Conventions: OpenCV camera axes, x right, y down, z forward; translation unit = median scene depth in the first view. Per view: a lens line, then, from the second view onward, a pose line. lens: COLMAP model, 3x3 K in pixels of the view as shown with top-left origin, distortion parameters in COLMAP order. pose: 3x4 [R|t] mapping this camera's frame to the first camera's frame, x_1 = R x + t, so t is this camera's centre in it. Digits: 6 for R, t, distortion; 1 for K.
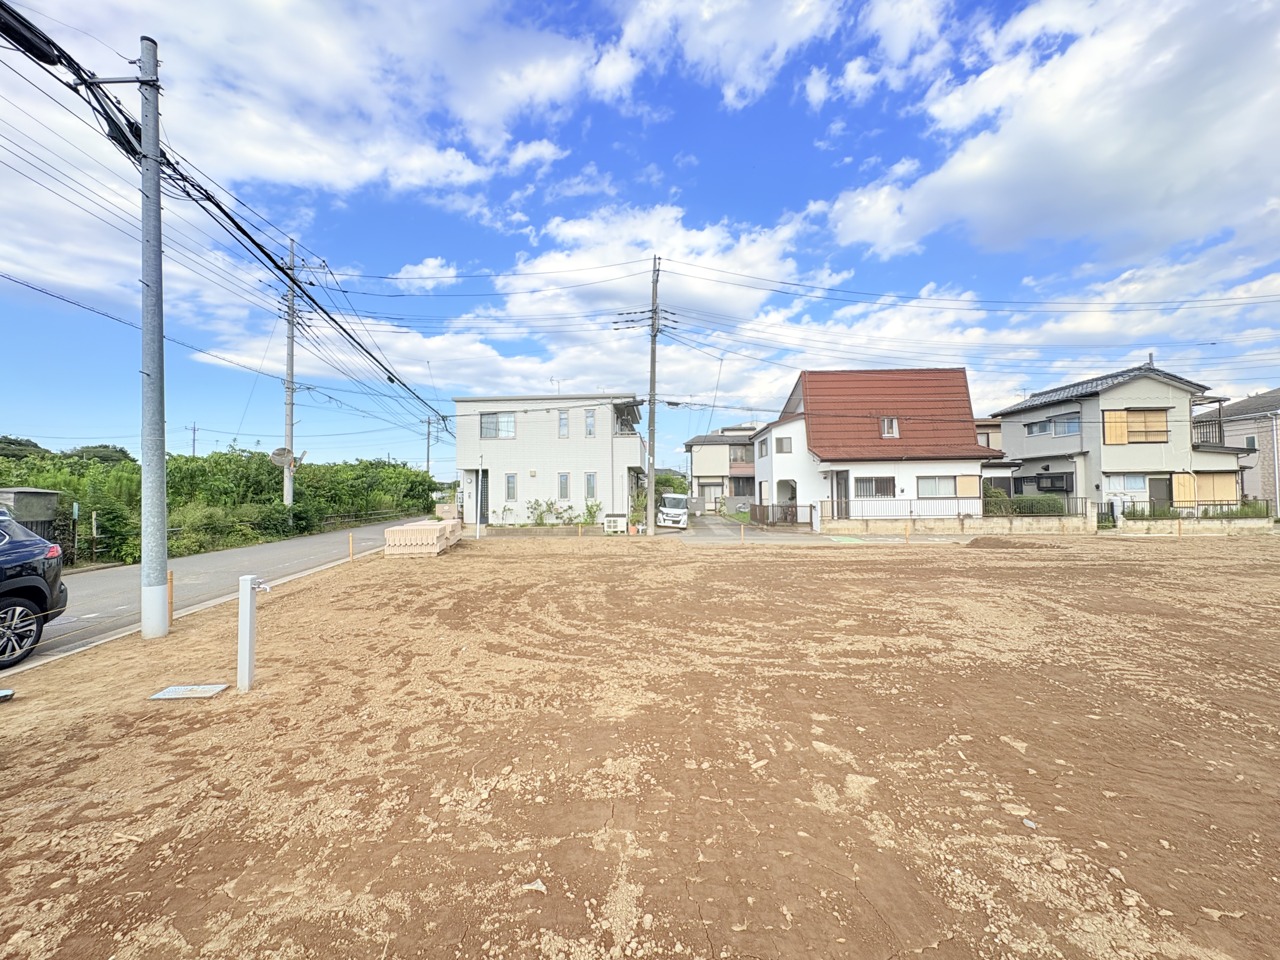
lens RADIAL K [[511.6, 0, 636.4], [0, 511.6, 450.5], [0, 0, 1]] dist [-0.000309, 0.000410]
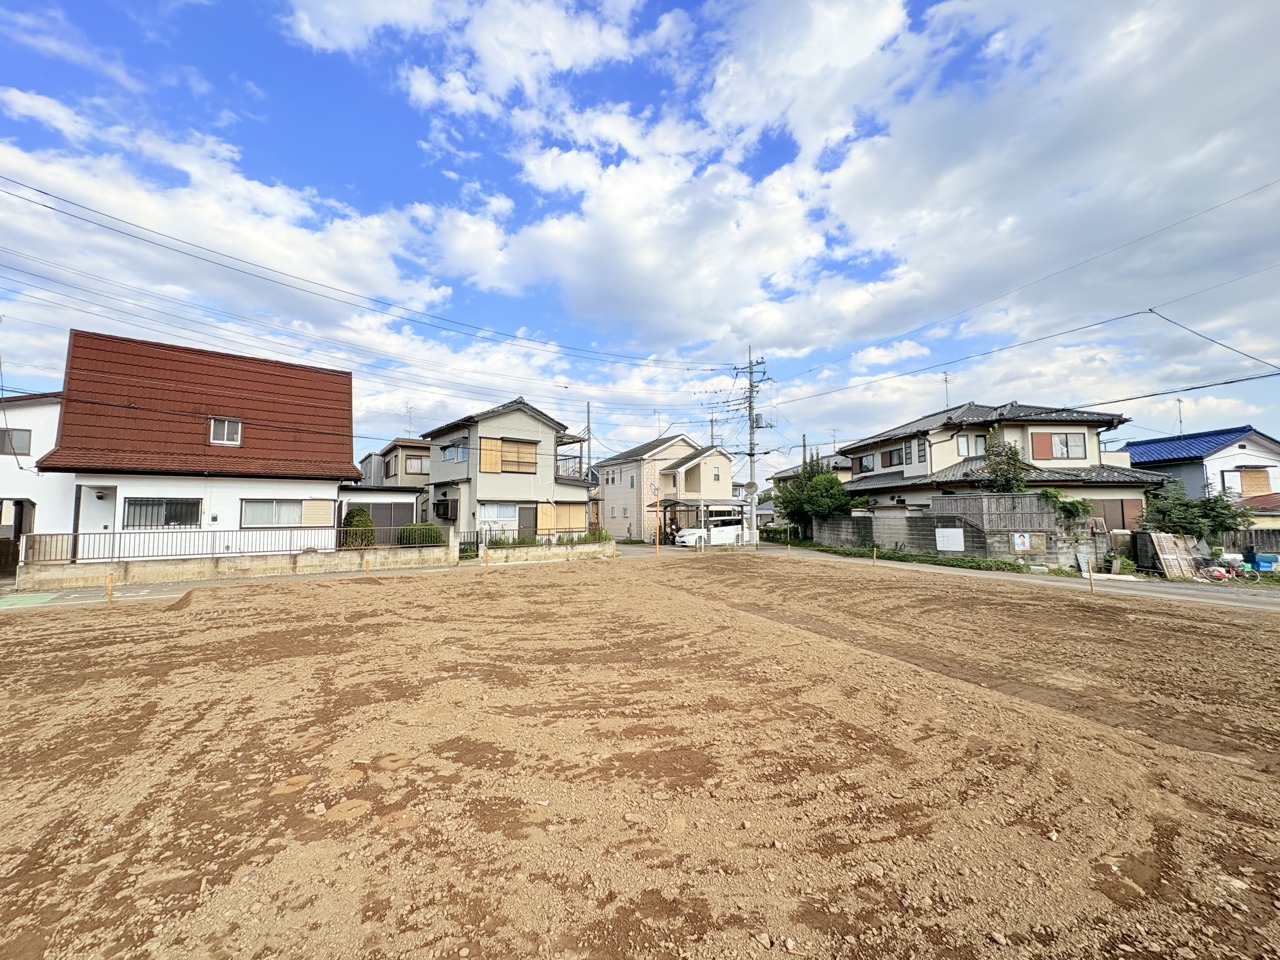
lens RADIAL K [[511.6, 0, 639.3], [0, 511.6, 472.6], [0, 0, 1]] dist [-0.000309, 0.000410]
pose [[0.741777, 0.062601, 0.667718, 0.456578], [-0.061744, 0.997780, -0.024952, -0.004093], [-0.667798, -0.022719, 0.743996, 0.067625]]
